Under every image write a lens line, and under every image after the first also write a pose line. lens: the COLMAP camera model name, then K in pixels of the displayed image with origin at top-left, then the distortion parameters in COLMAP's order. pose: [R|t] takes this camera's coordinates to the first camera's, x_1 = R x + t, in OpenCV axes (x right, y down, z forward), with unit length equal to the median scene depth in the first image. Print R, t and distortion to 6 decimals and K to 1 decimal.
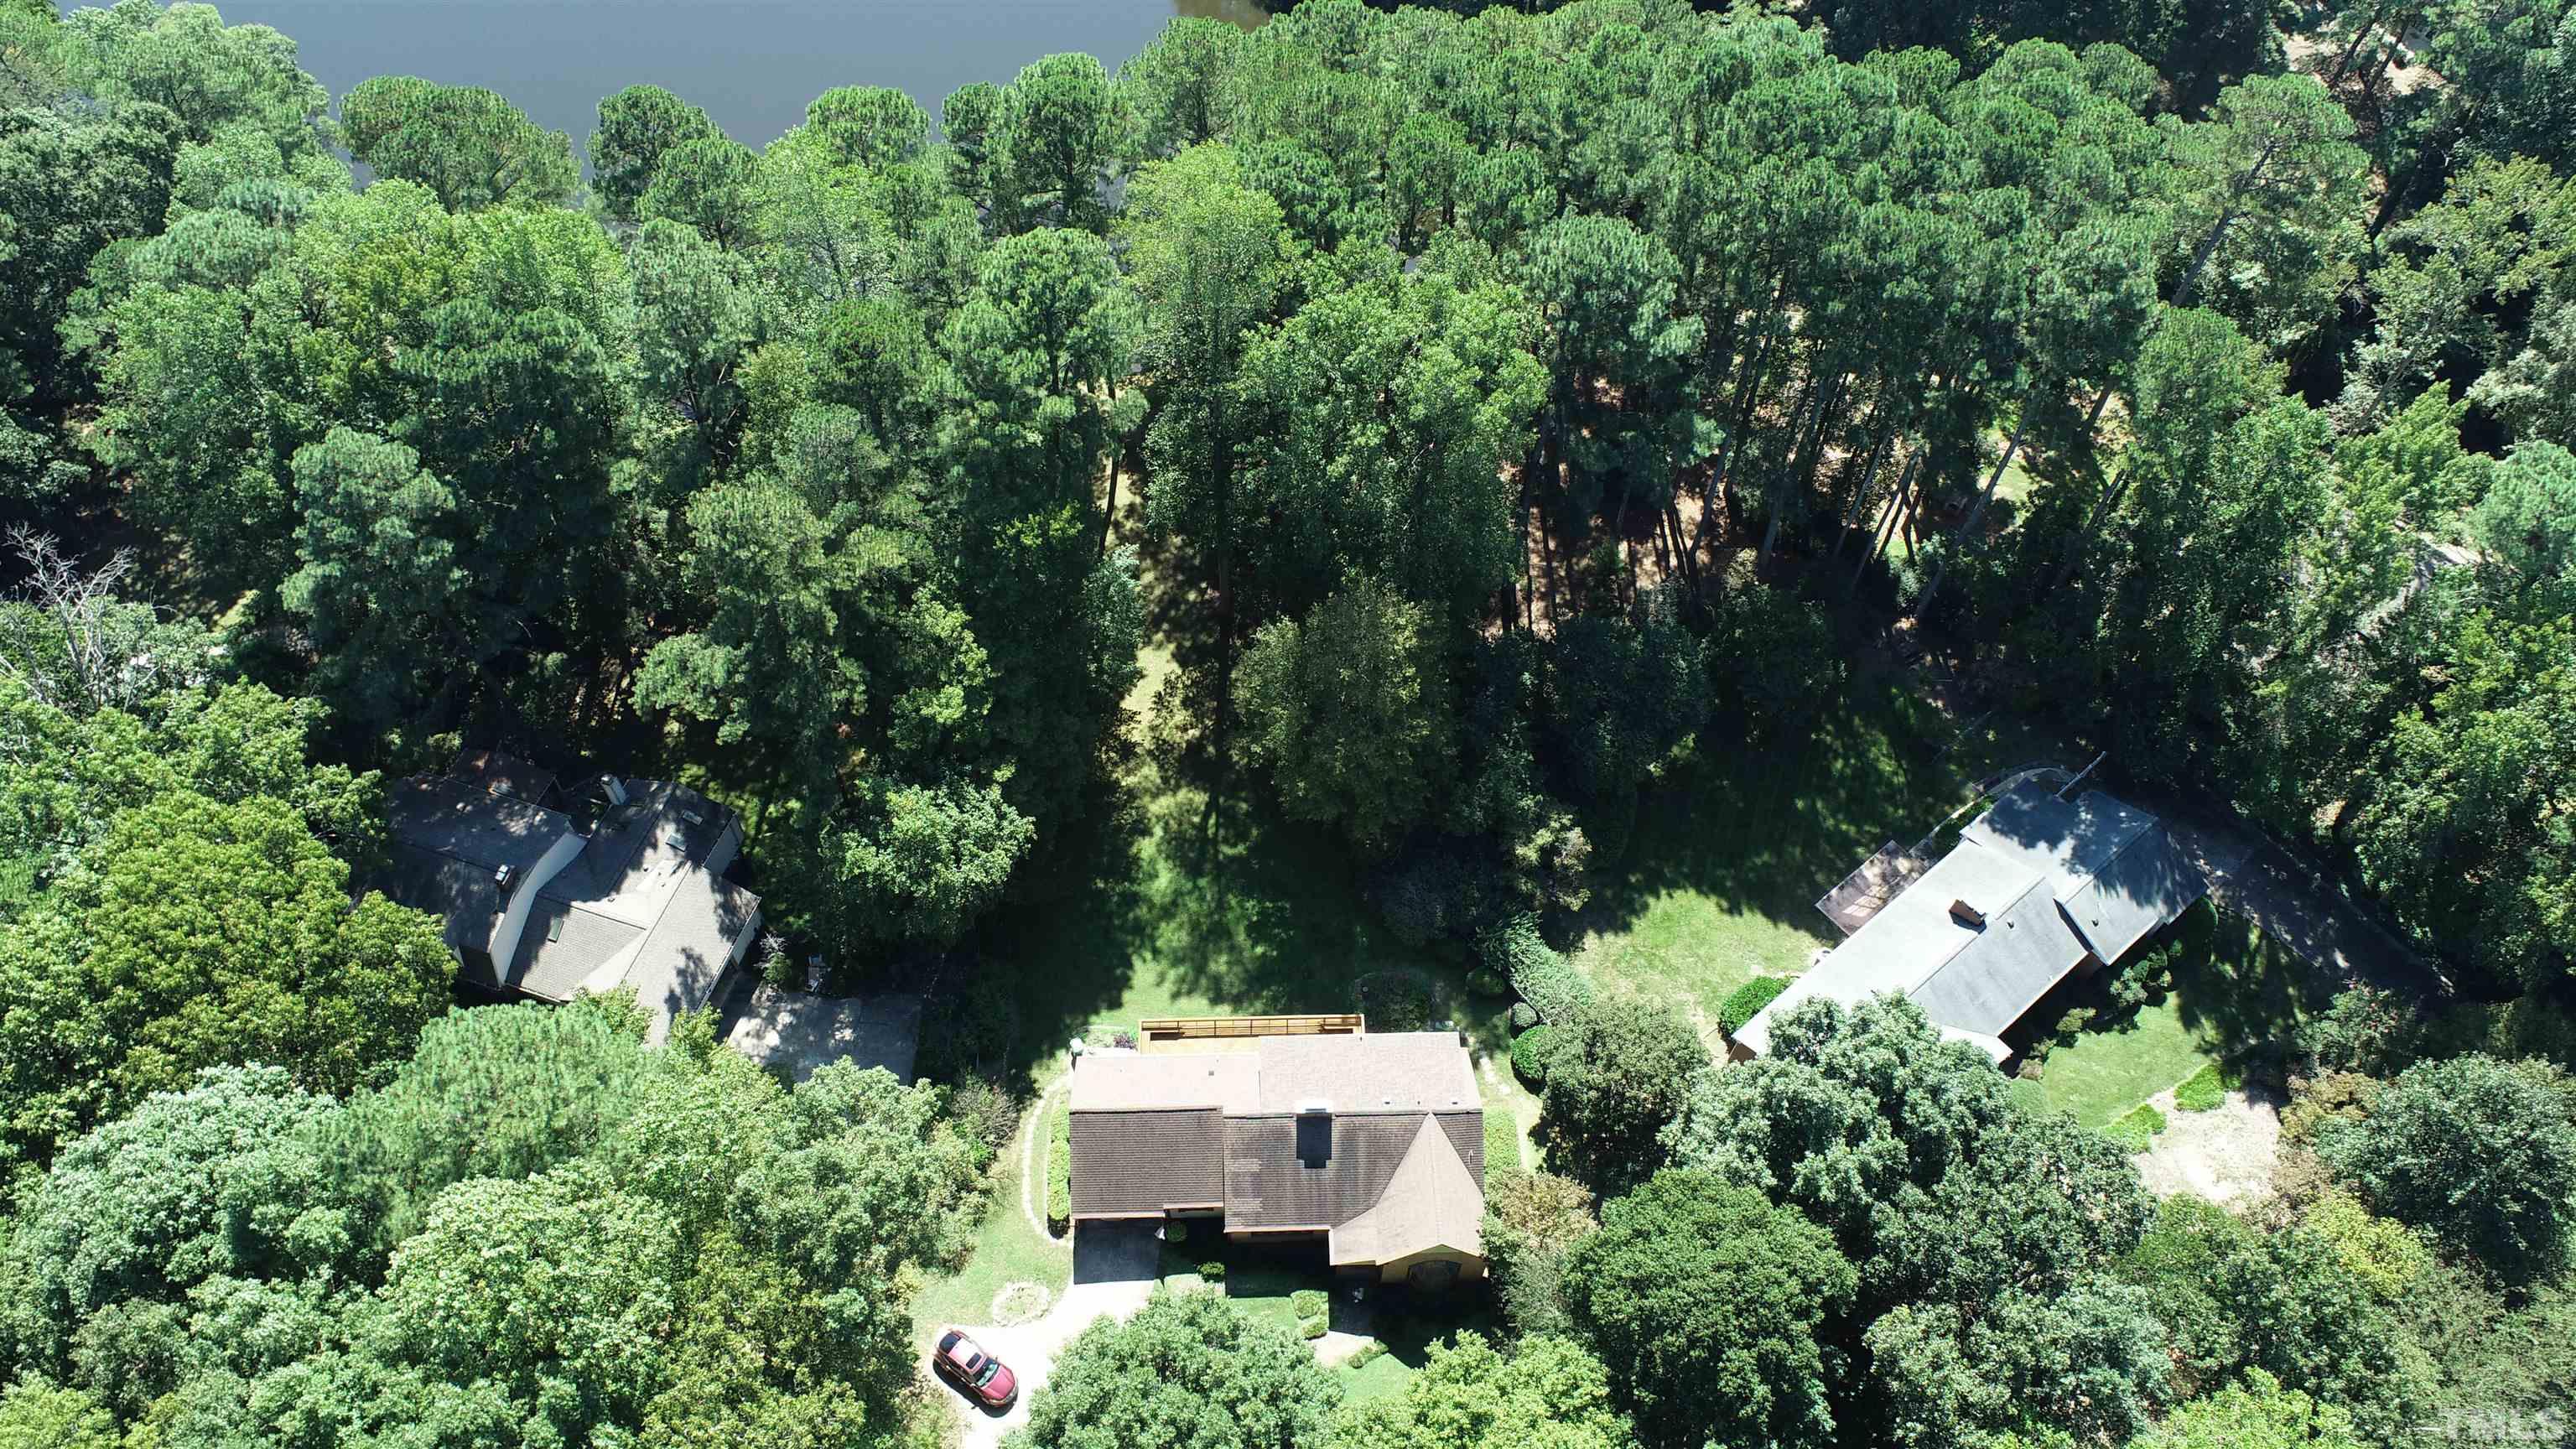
lens RADIAL K [[1713.0, 0, 1284.7], [0, 1713.0, 769.5], [0, 0, 1]] dist [-0.017521, 0.003771]
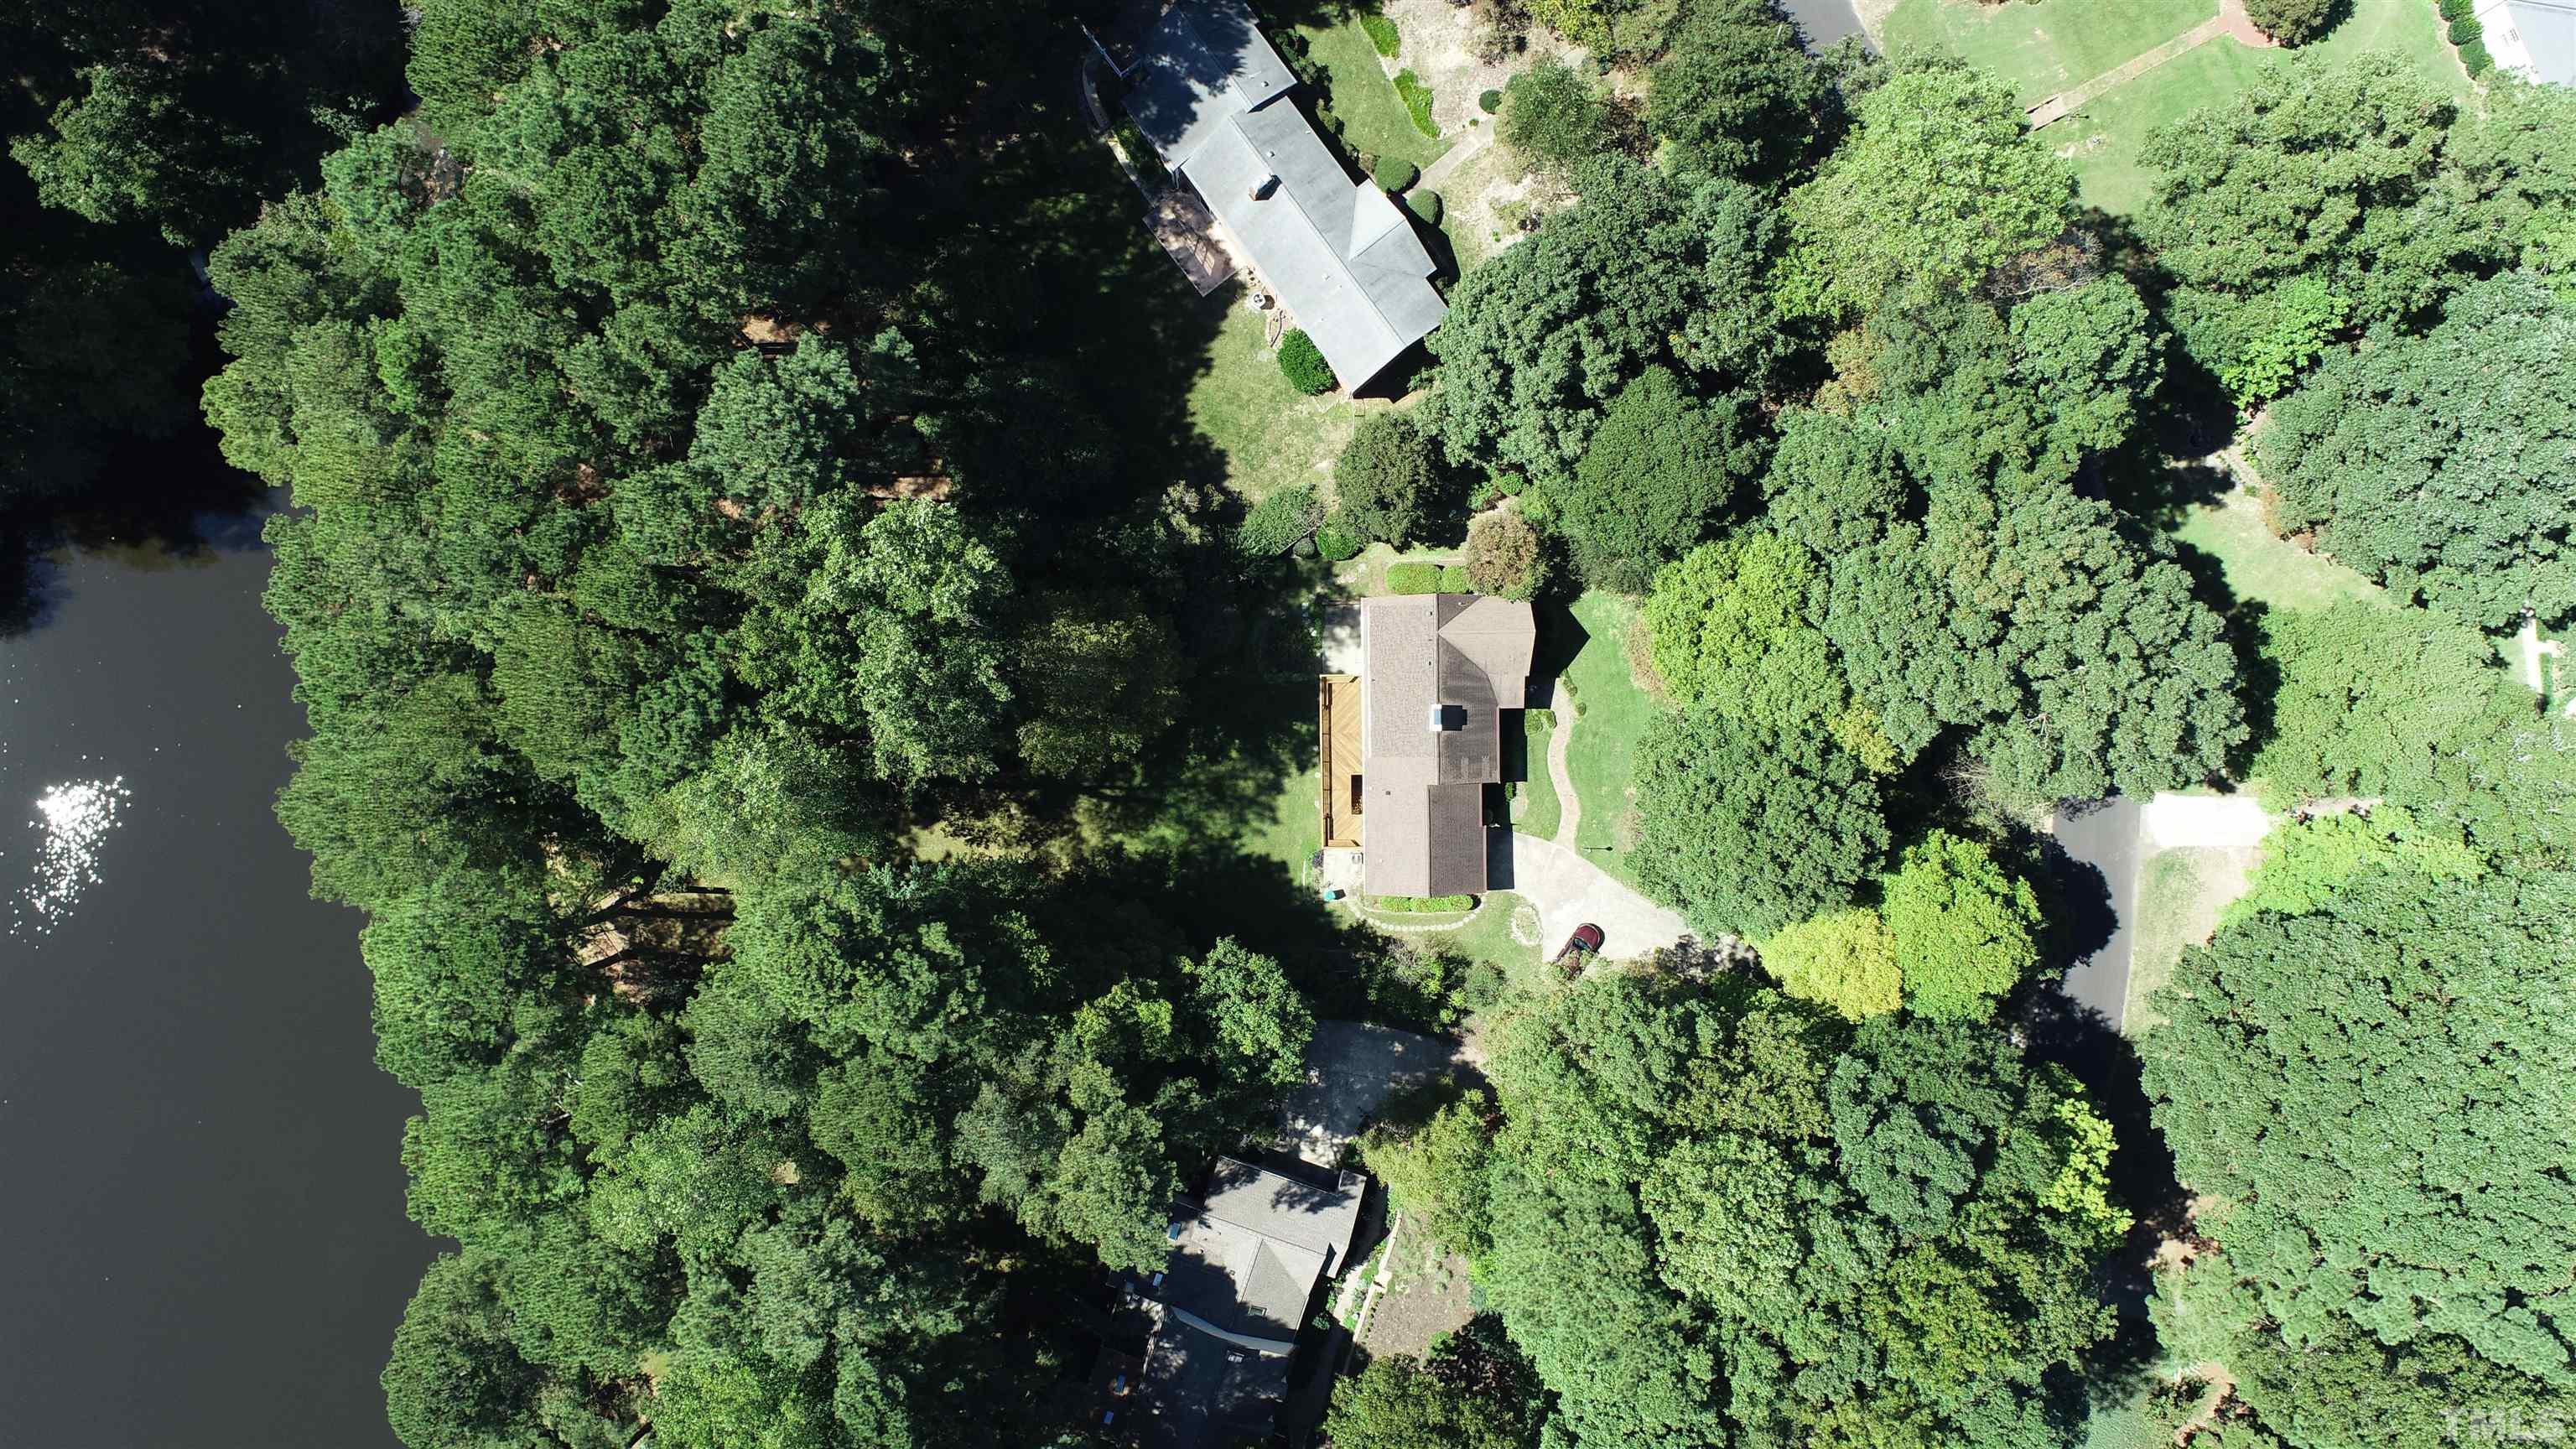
lens RADIAL K [[1713.0, 0, 1283.0], [0, 1713.0, 732.3], [0, 0, 1]] dist [-0.017521, 0.003771]
pose [[0.020593, -0.999679, -0.014777, 0.021197], [0.814678, 0.008211, 0.579856, -0.632418], [-0.579548, -0.023980, 0.814585, -0.034252]]
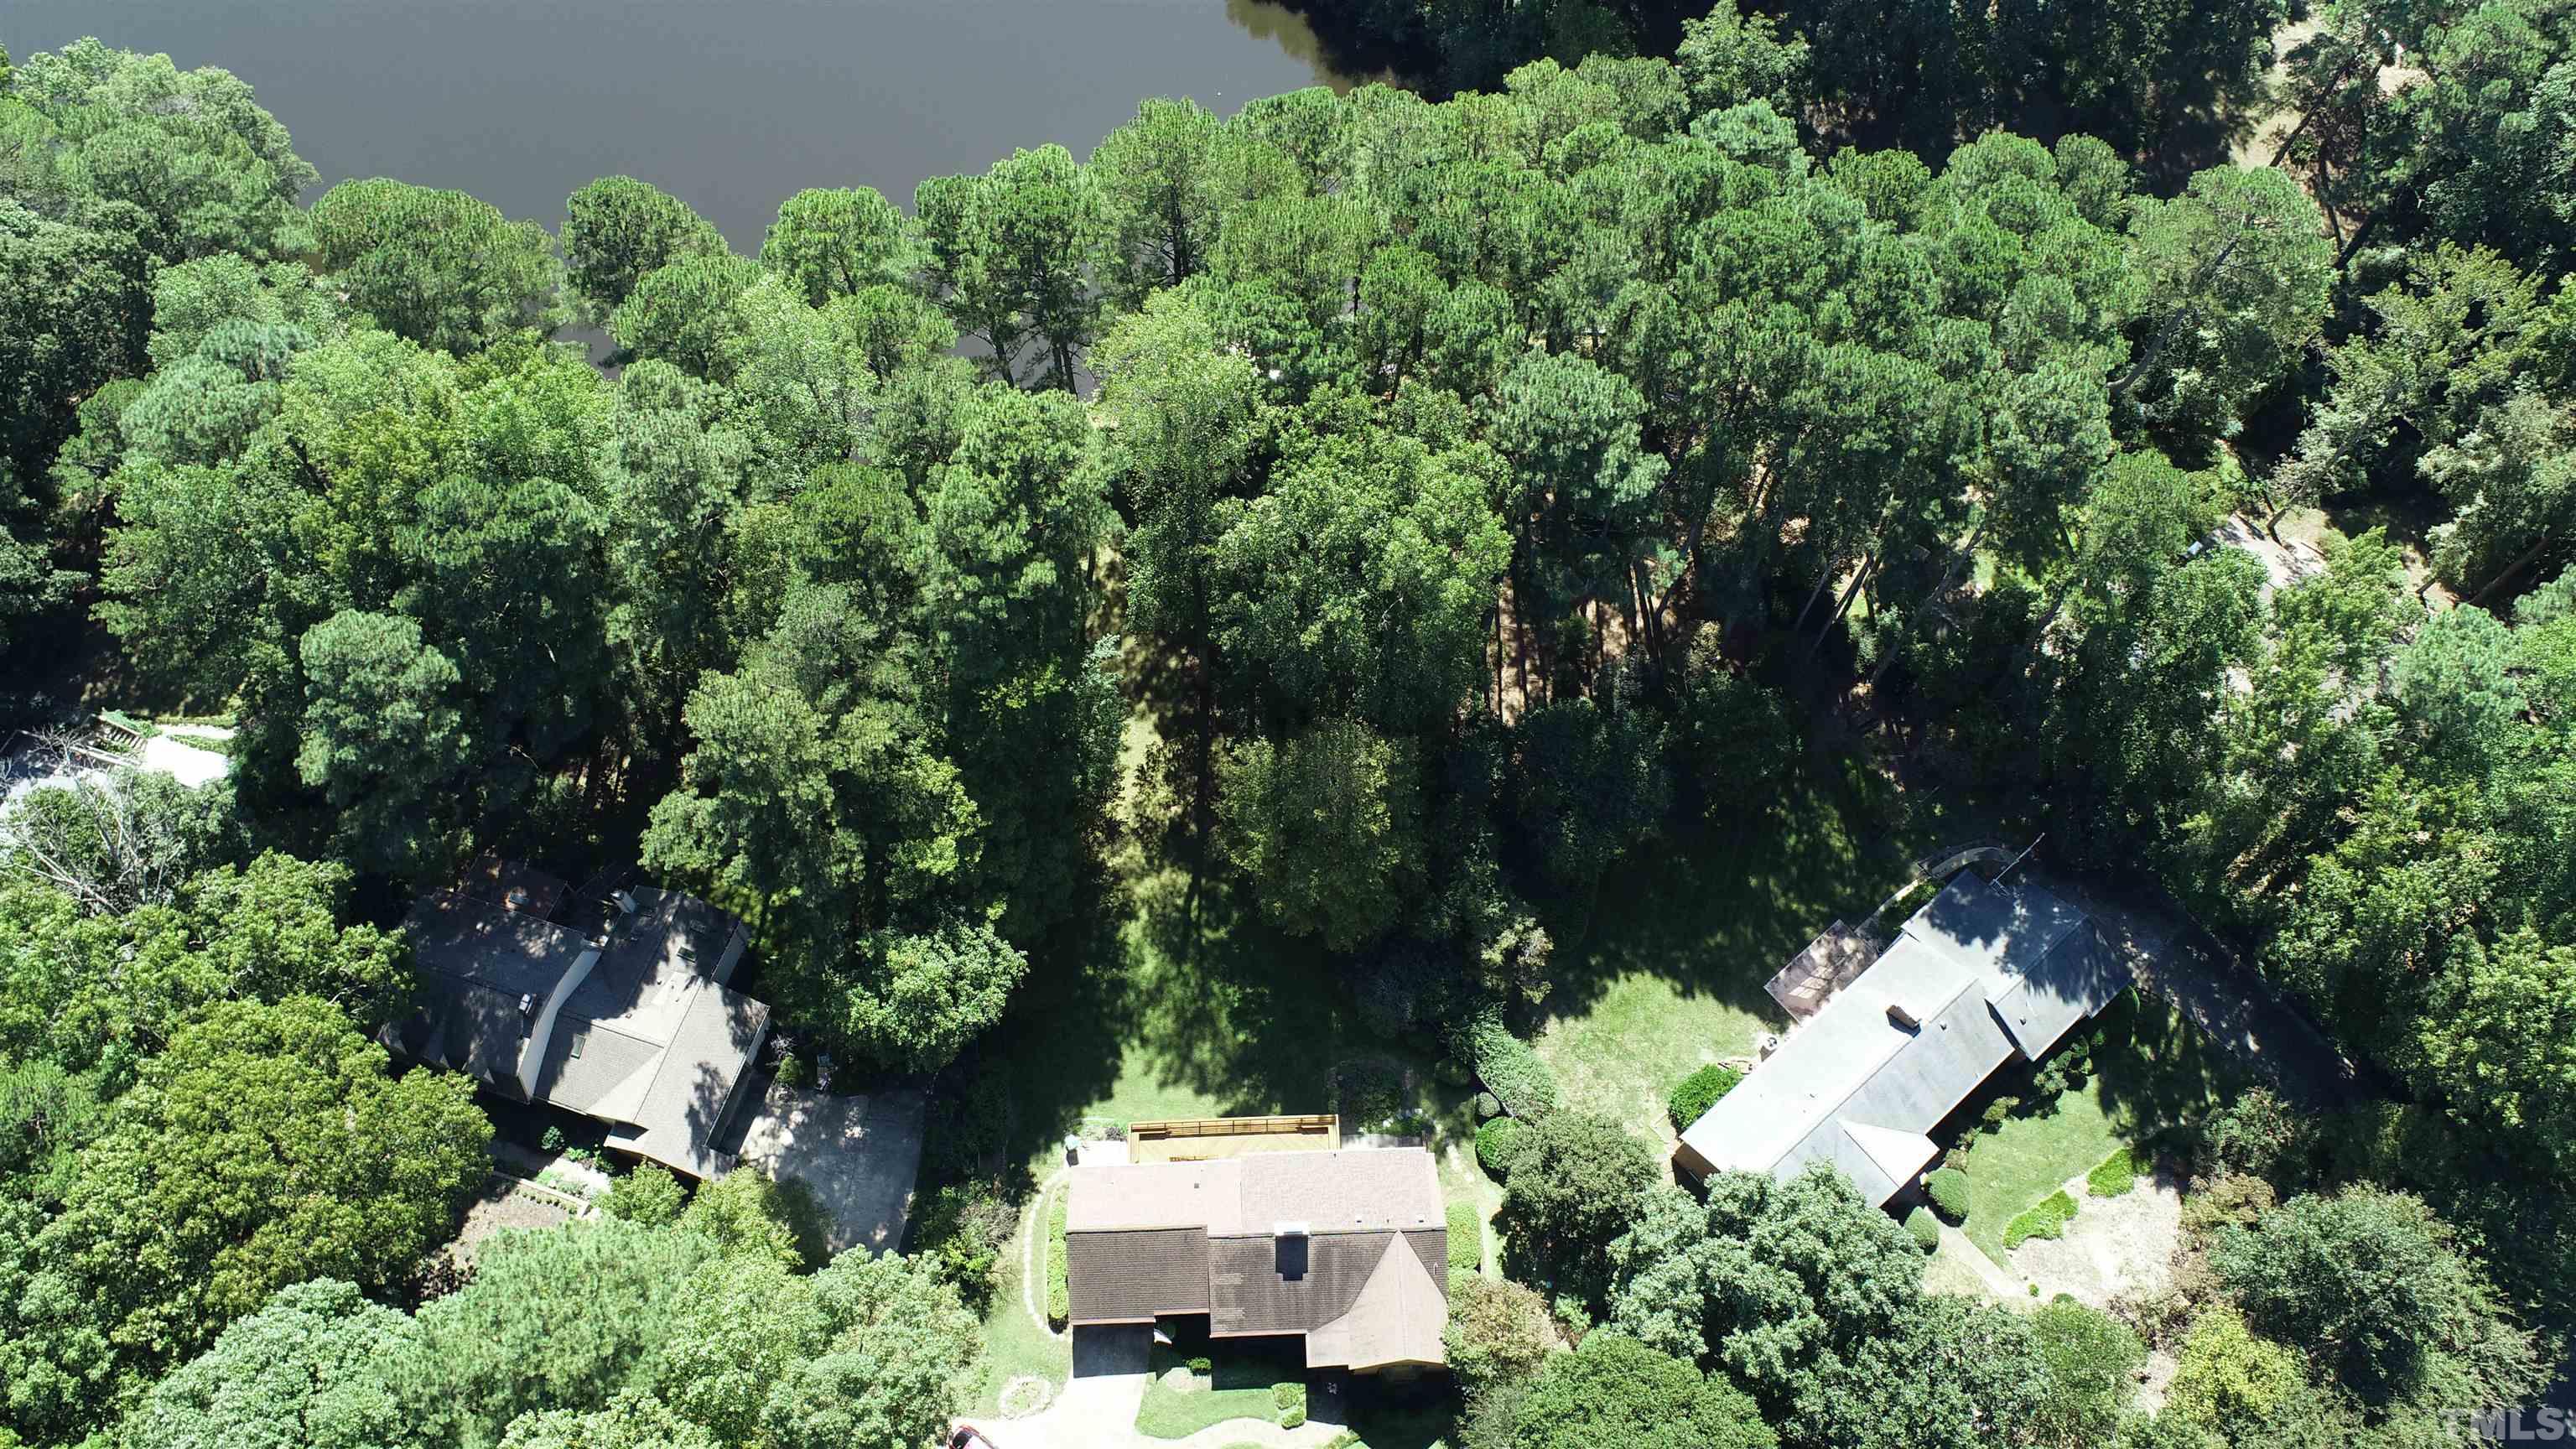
lens RADIAL K [[1713.0, 0, 1284.5], [0, 1713.0, 755.7], [0, 0, 1]] dist [-0.017521, 0.003771]
pose [[0.999940, -0.008273, 0.007111, 0.006806], [0.007351, 0.992610, 0.121129, -0.212397], [-0.008060, -0.121070, 0.992611, -0.037362]]
